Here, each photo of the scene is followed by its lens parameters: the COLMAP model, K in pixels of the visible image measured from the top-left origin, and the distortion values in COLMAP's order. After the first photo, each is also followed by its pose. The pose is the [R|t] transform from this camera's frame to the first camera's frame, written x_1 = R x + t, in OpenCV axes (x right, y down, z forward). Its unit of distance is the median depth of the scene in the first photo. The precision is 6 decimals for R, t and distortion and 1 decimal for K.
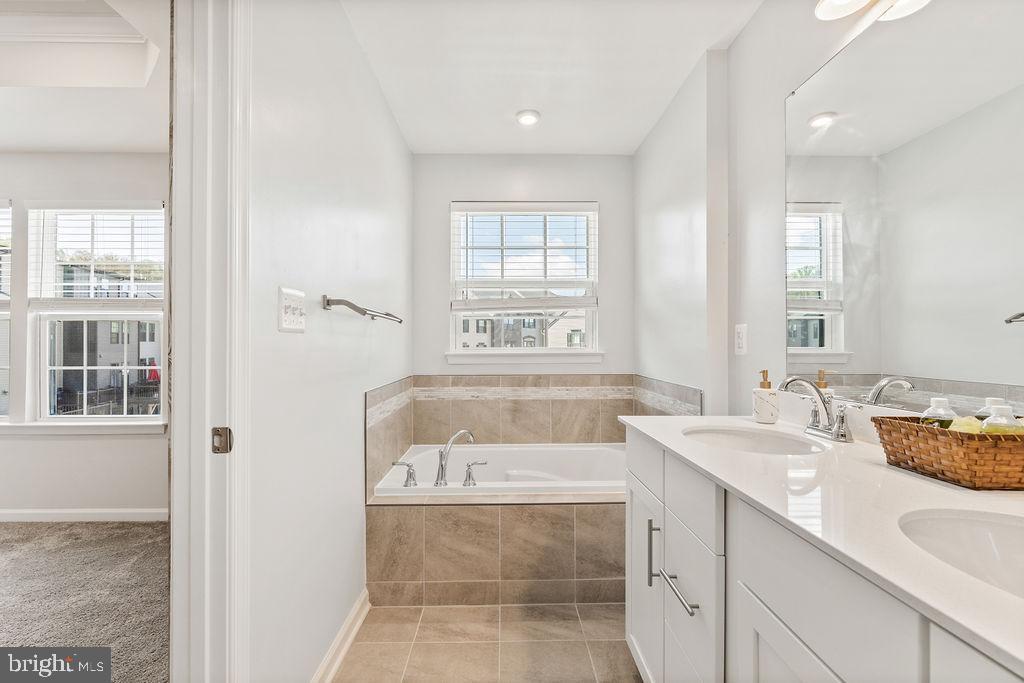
lens RADIAL K [[442.8, 0, 508.4], [0, 442.8, 344.5], [0, 0, 1]] dist [0.001030, -0.001765]
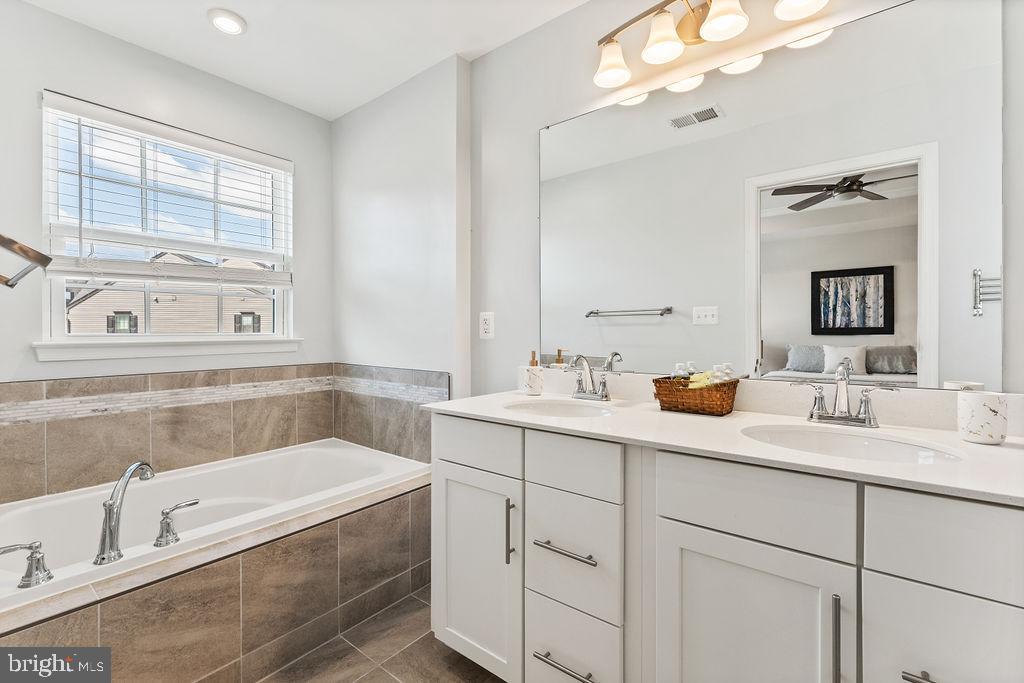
lens RADIAL K [[442.8, 0, 509.7], [0, 442.8, 335.0], [0, 0, 1]] dist [0.001030, -0.001765]
pose [[0.640812, -0.004181, 0.767686, -0.264160], [-0.002366, 0.999970, 0.007421, 0.003808], [-0.767694, -0.006572, 0.640783, 0.192377]]
